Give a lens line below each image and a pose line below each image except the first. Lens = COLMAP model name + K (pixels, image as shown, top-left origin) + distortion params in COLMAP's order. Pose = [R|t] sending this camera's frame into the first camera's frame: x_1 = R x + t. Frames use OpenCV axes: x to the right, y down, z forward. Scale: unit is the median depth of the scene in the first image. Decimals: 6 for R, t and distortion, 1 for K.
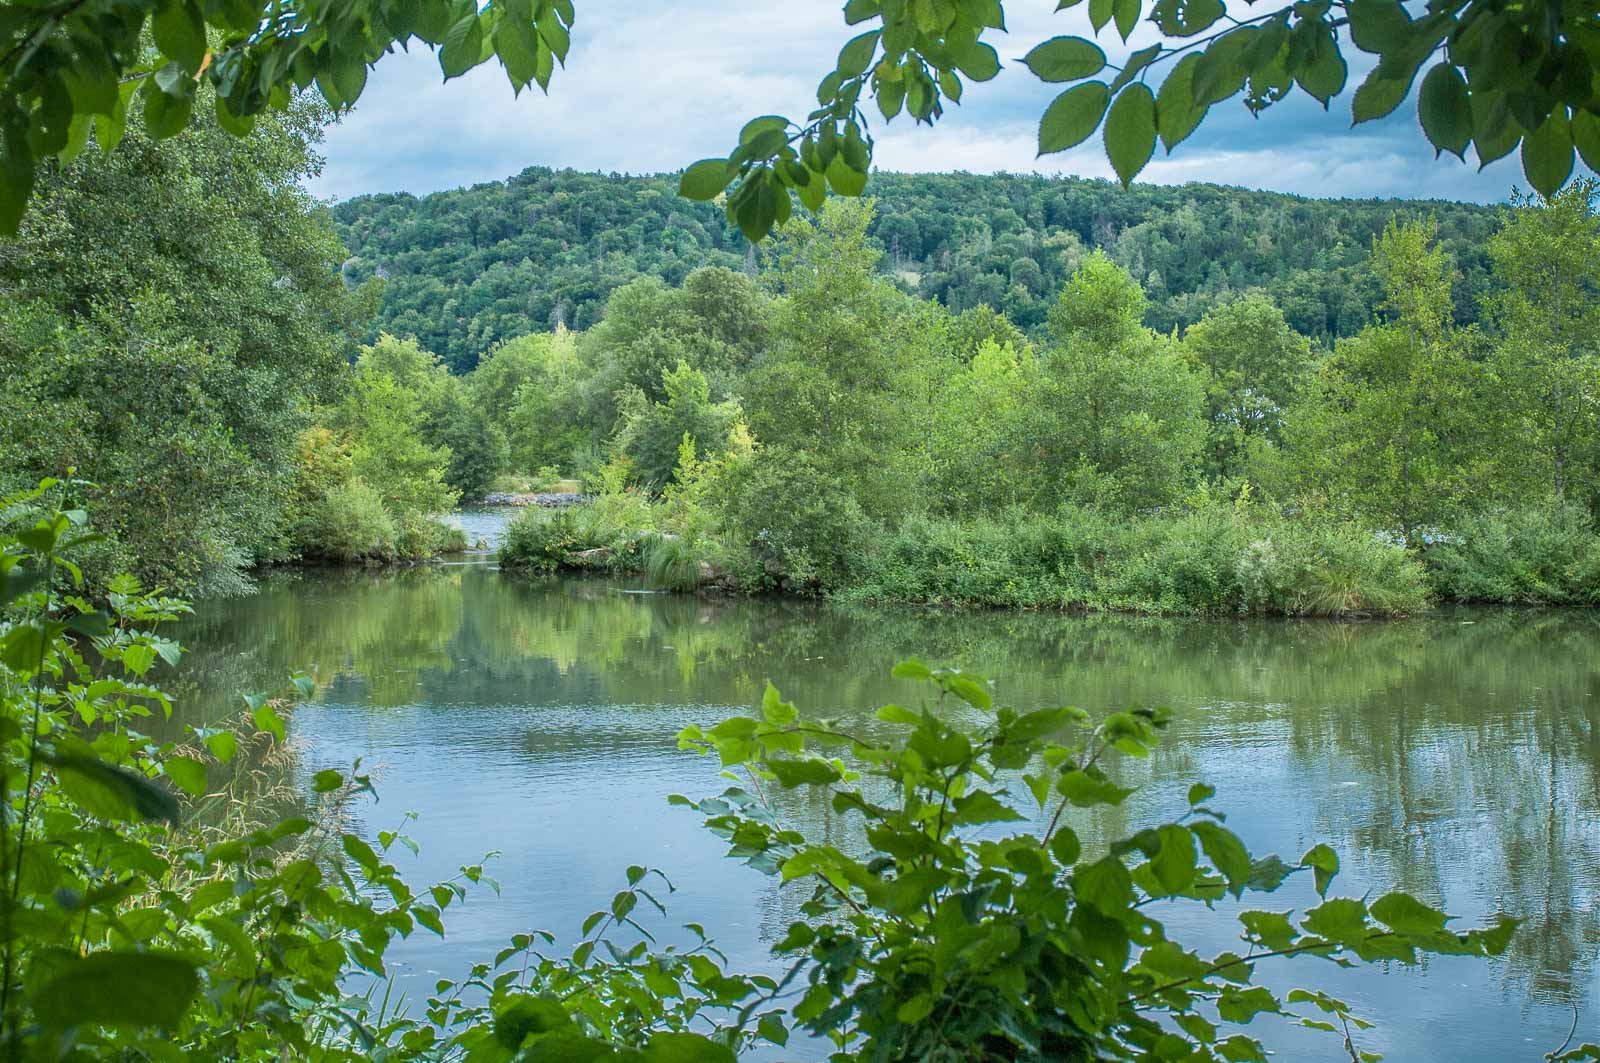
lens RADIAL K [[2407.0, 0, 800.0], [0, 2407.0, 531.5], [0, 0, 1]] dist [0.130451, 0.000945]
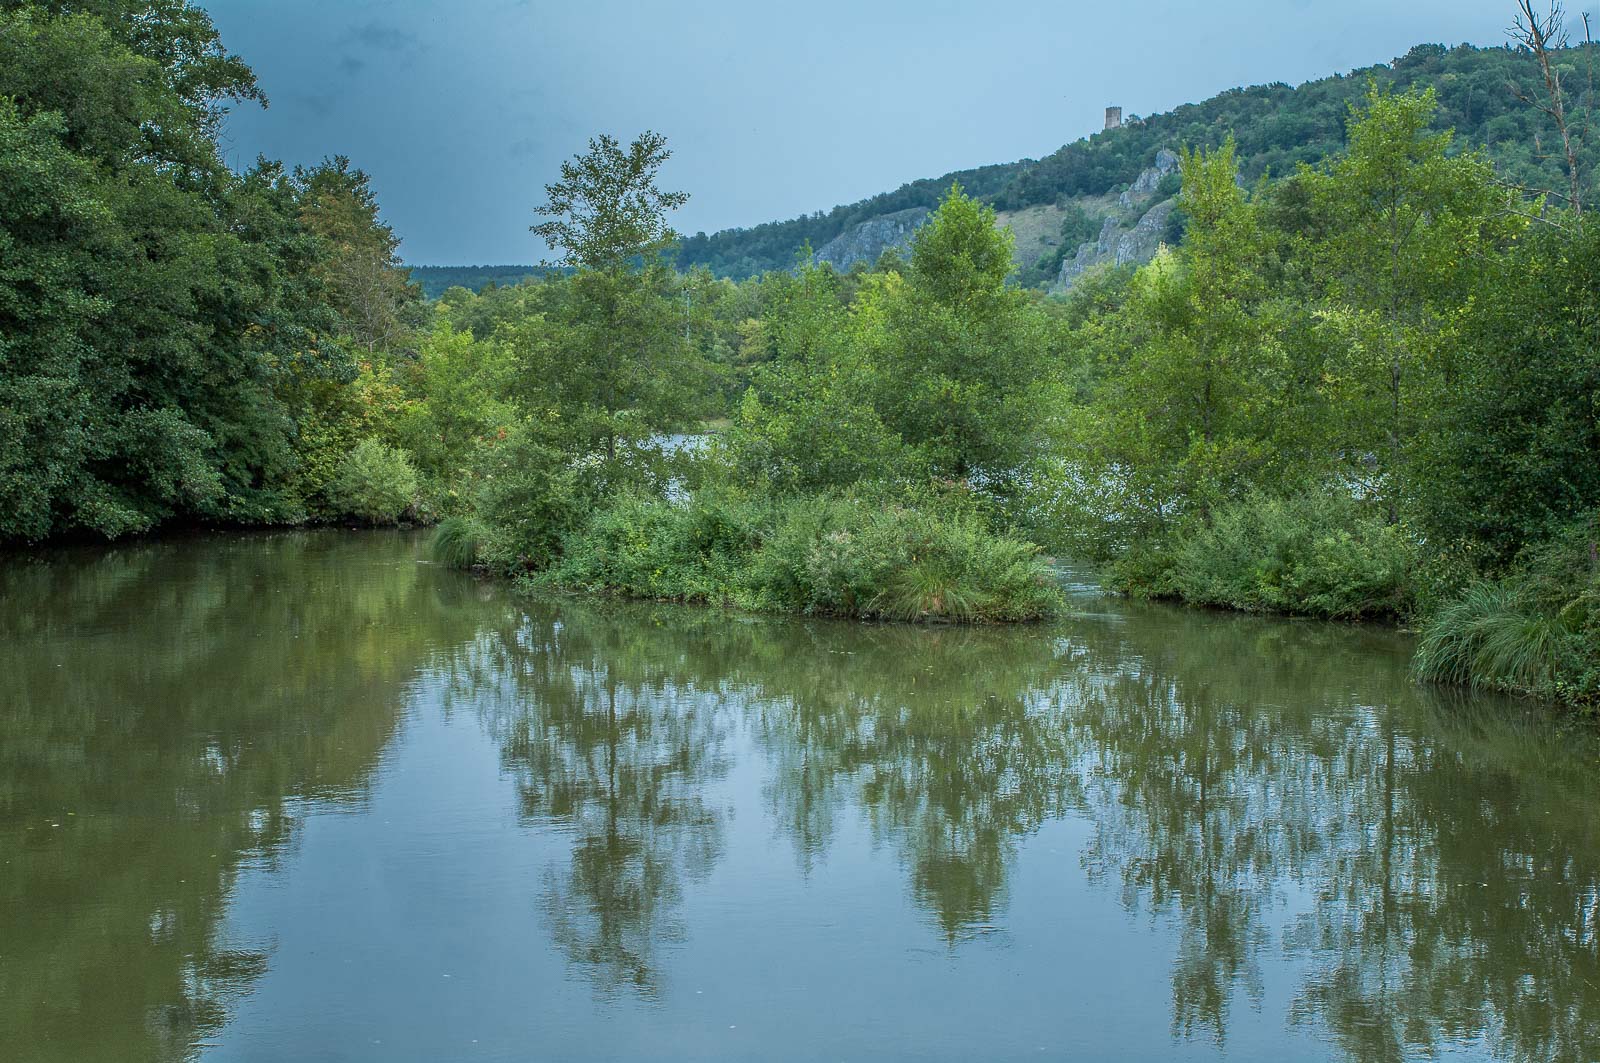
lens RADIAL K [[2739.2, 0, 800.0], [0, 2739.2, 531.5], [0, 0, 1]] dist [0.181594, 0.011959]
pose [[0.926248, 0.020607, -0.376351, 0.358566], [-0.011756, 0.999598, 0.025801, -0.014018], [0.376732, -0.019474, 0.926118, 0.053014]]
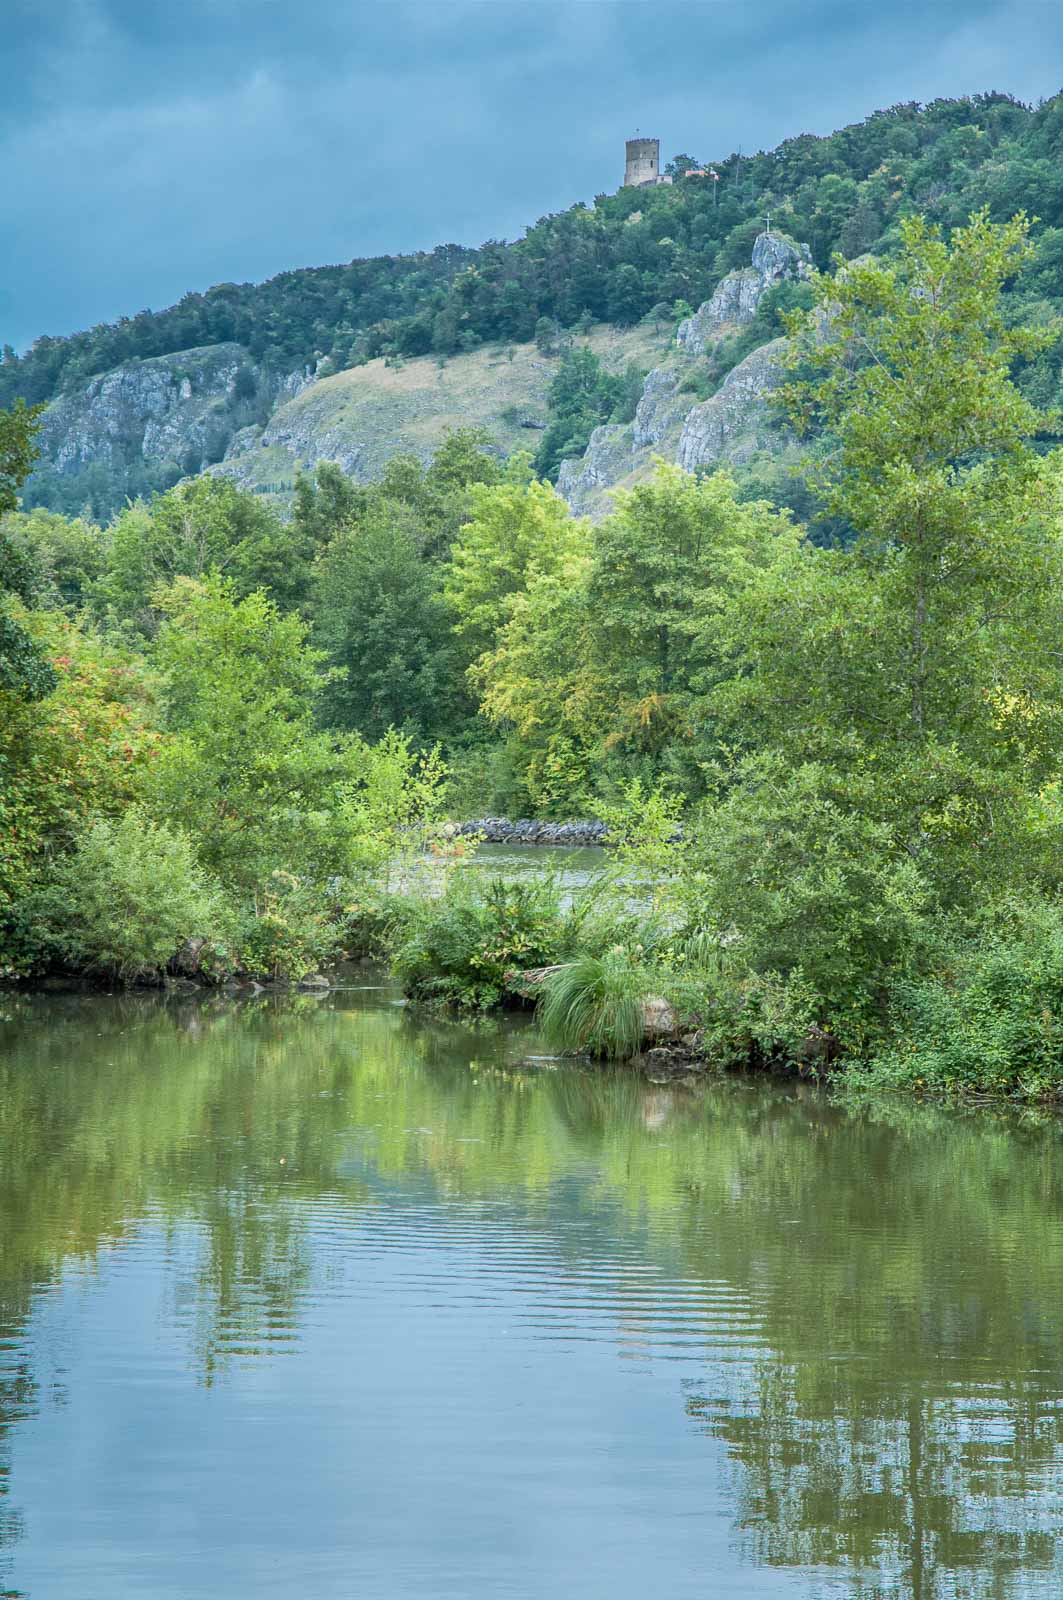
lens RADIAL K [[5878.2, 0, 531.5], [0, 5878.2, 800.0], [0, 0, 1]] dist [0.824409, 0.234558]
pose [[0.965626, 0.006492, -0.259855, 0.181030], [-0.011024, 0.999811, -0.015984, -0.005464], [0.259702, 0.018299, 0.965515, -0.093034]]
